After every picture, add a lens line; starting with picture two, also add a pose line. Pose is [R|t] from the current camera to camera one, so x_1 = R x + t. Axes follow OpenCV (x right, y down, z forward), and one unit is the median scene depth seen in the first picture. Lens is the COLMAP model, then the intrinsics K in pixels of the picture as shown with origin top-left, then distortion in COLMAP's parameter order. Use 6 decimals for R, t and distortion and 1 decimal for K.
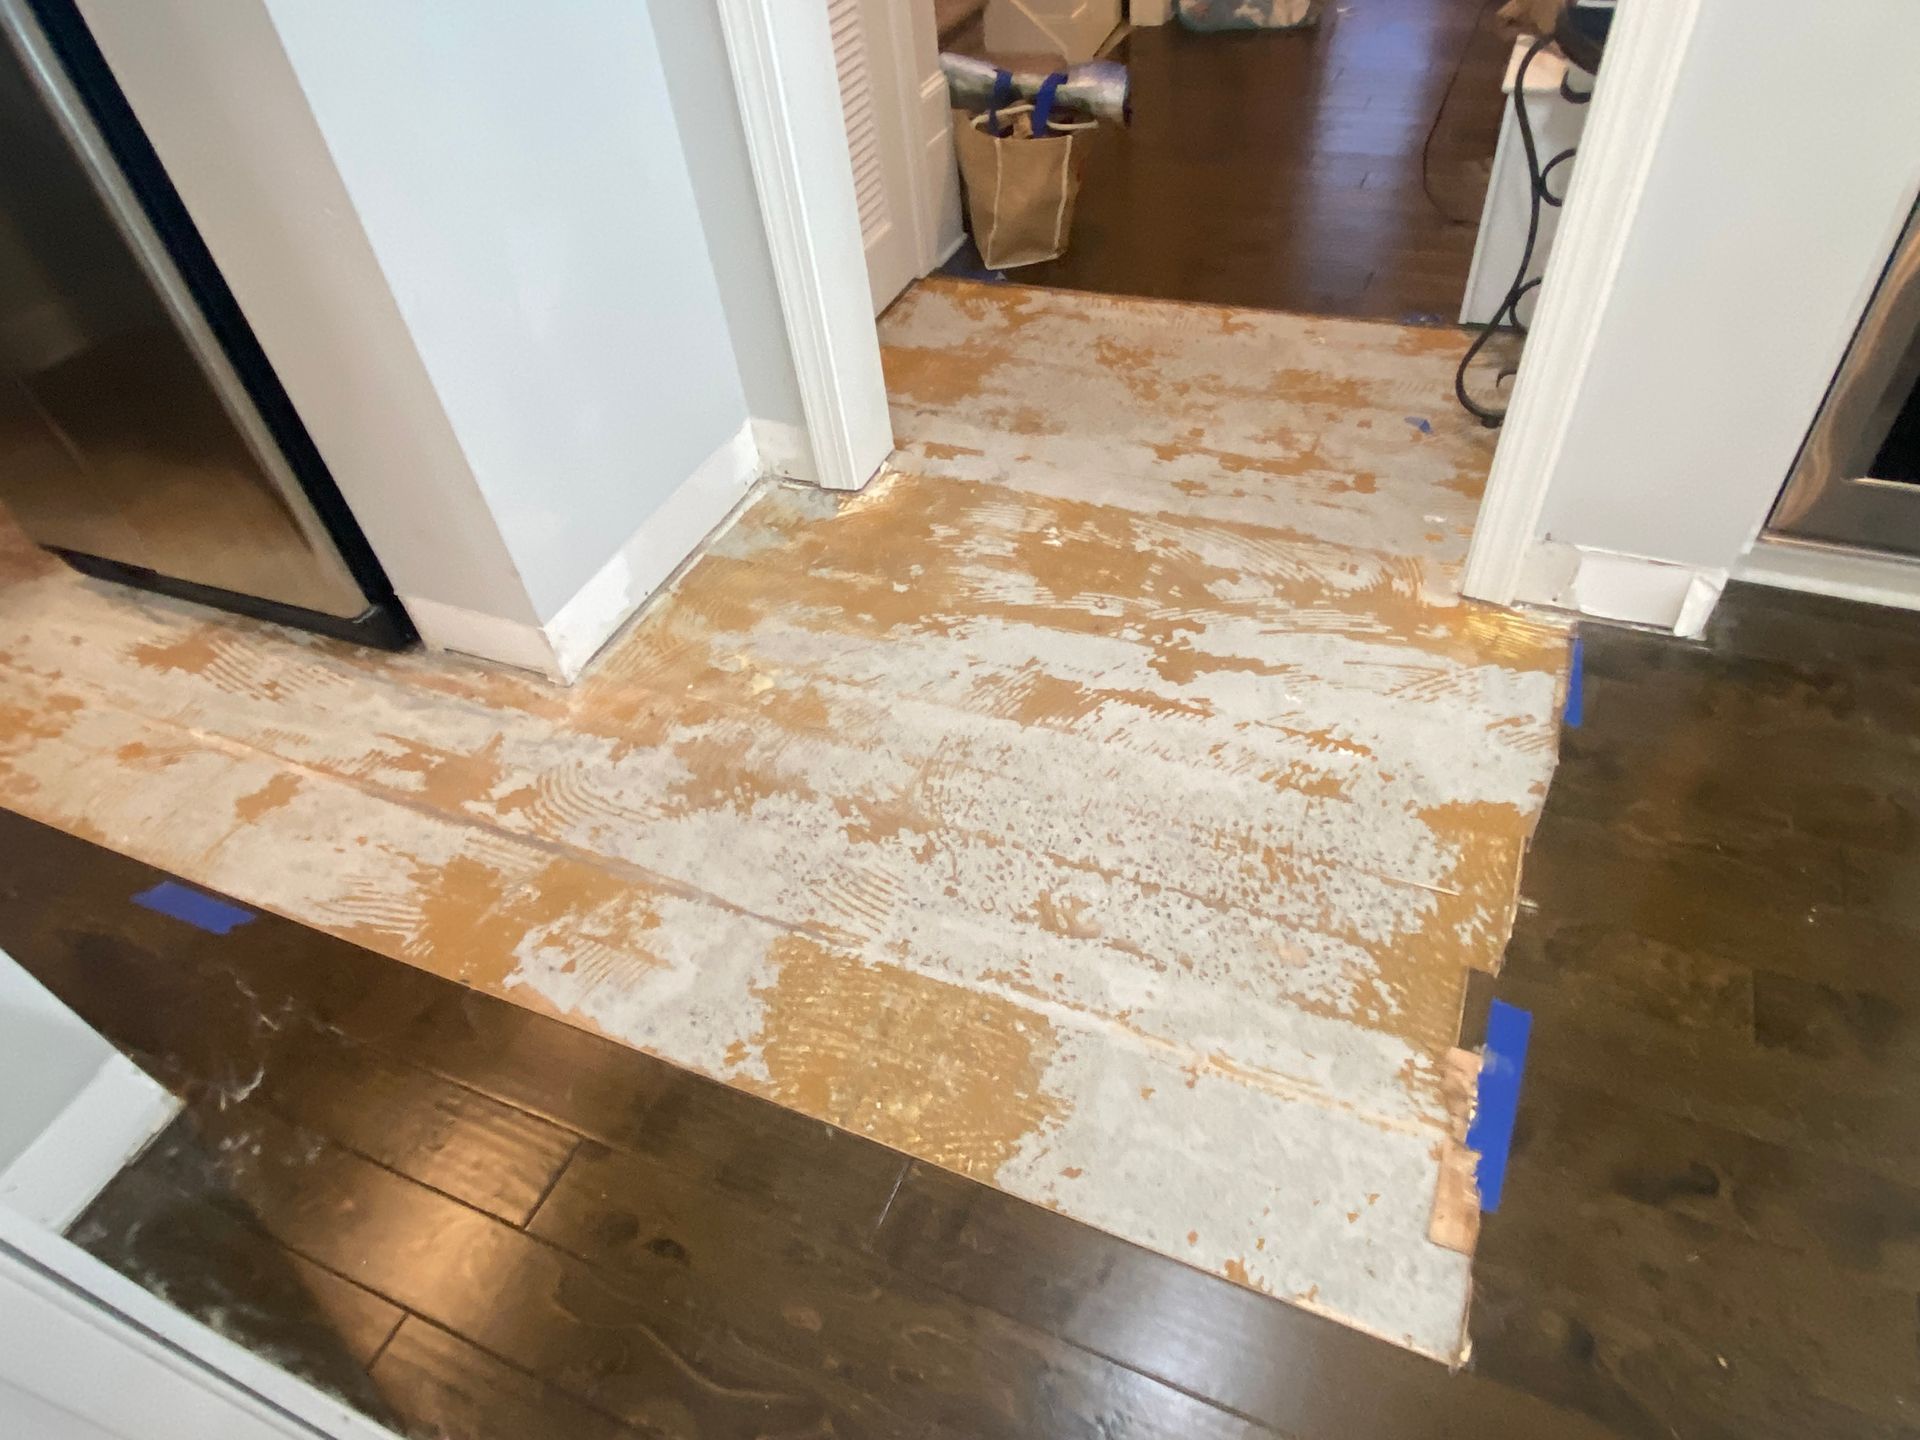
lens RADIAL K [[1138.8, 0, 960.0], [0, 1138.8, 720.0], [0, 0, 1]] dist [0.088121, -0.001018]
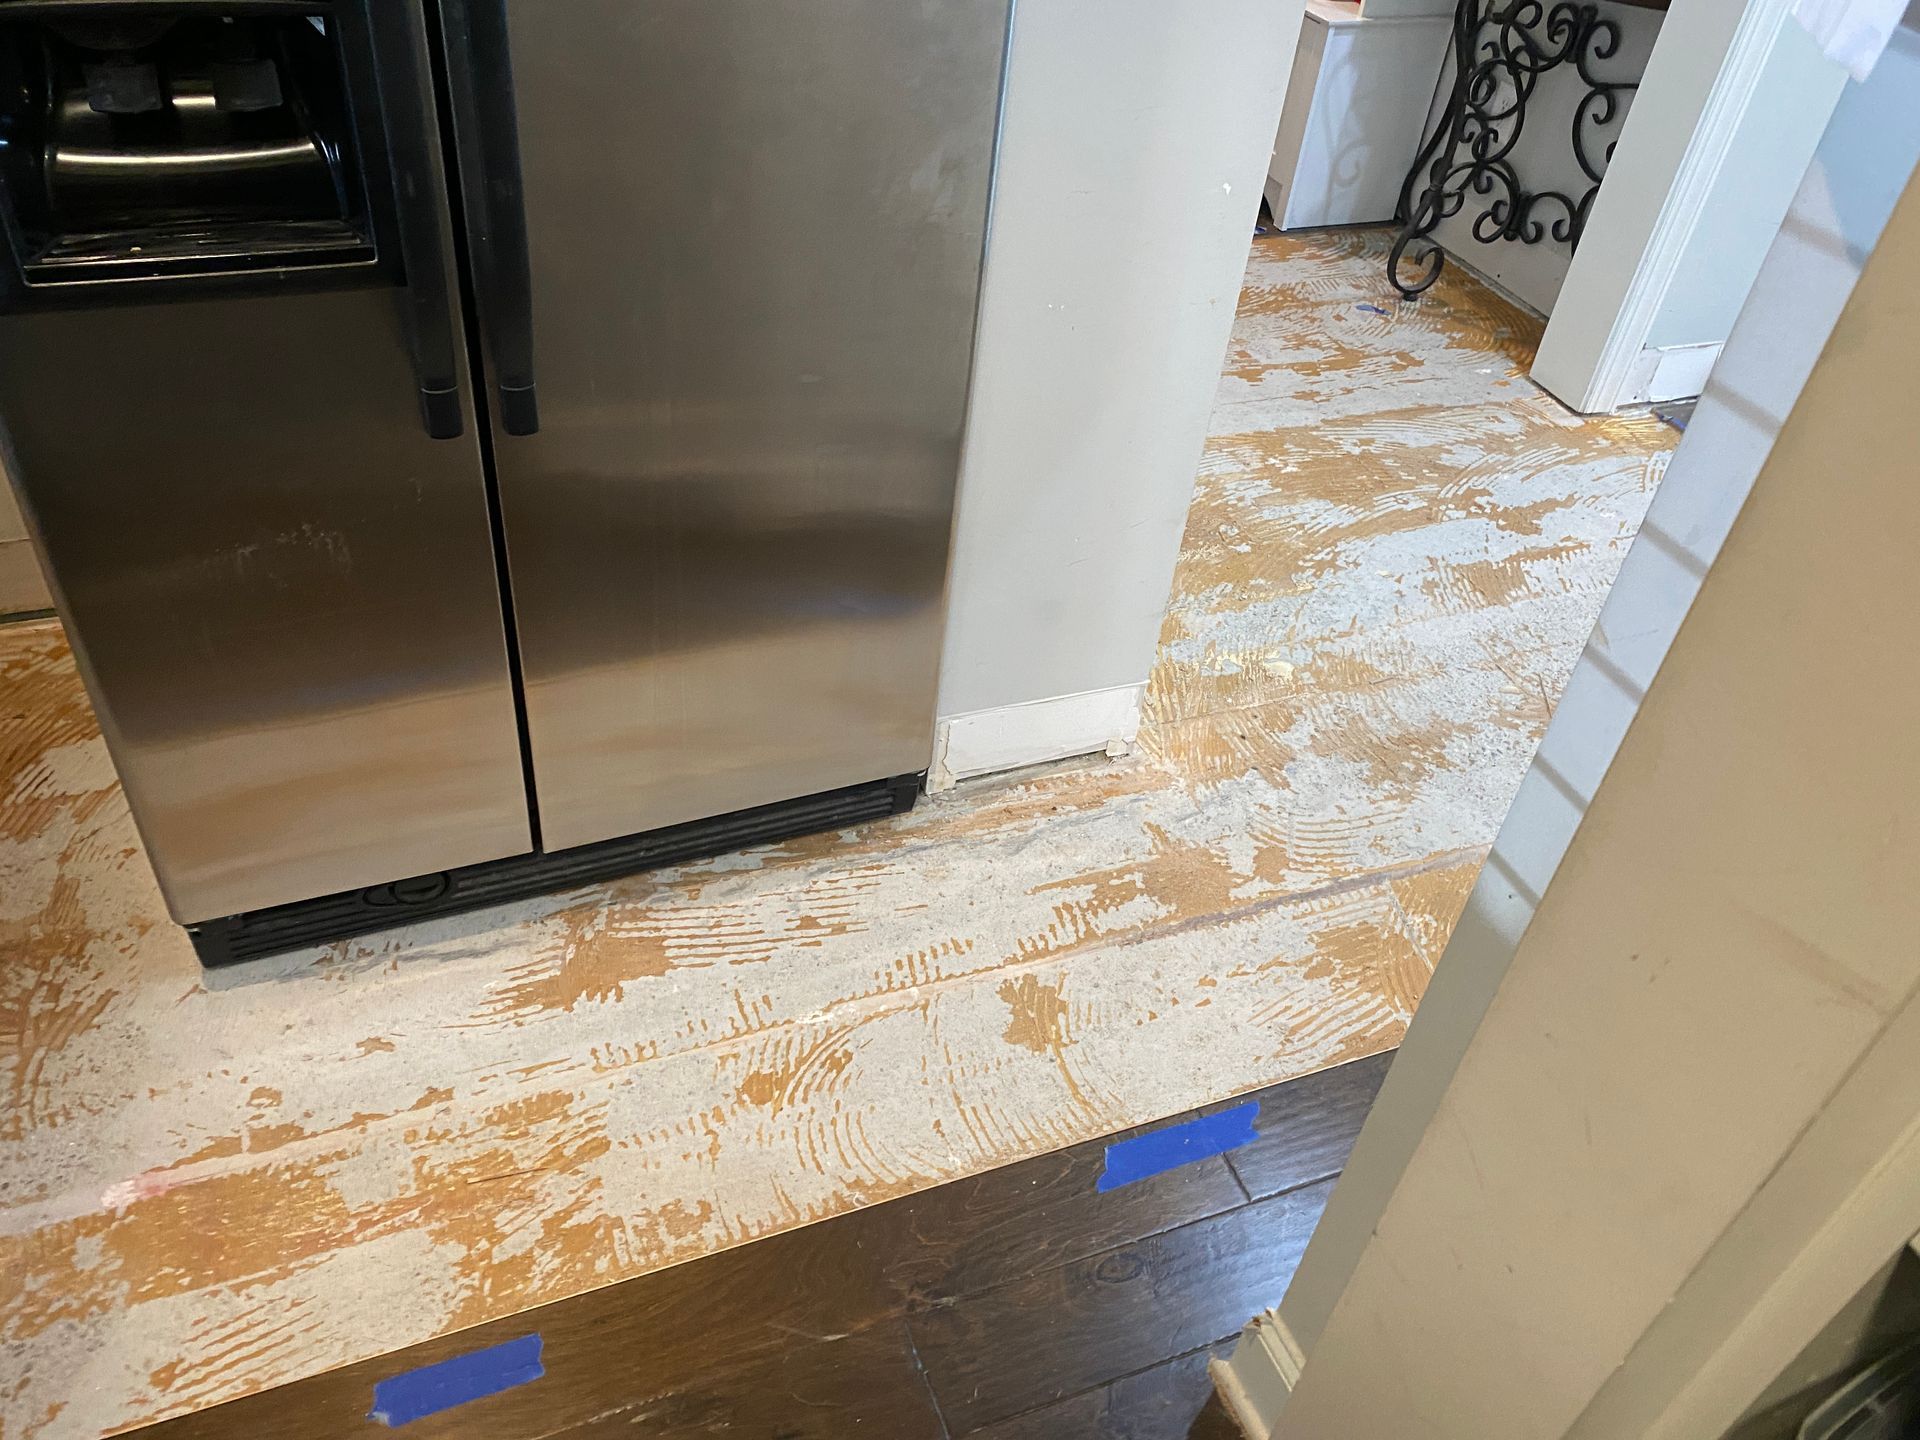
lens RADIAL K [[1433.9, 0, 960.0], [0, 1433.9, 720.0], [0, 0, 1]] dist [0.178475, -0.001123]
pose [[0.668902, -0.332894, 0.664644, -1.100060], [0.383989, 0.920327, 0.074506, -0.174102], [-0.636493, 0.205379, 0.743436, 0.325649]]
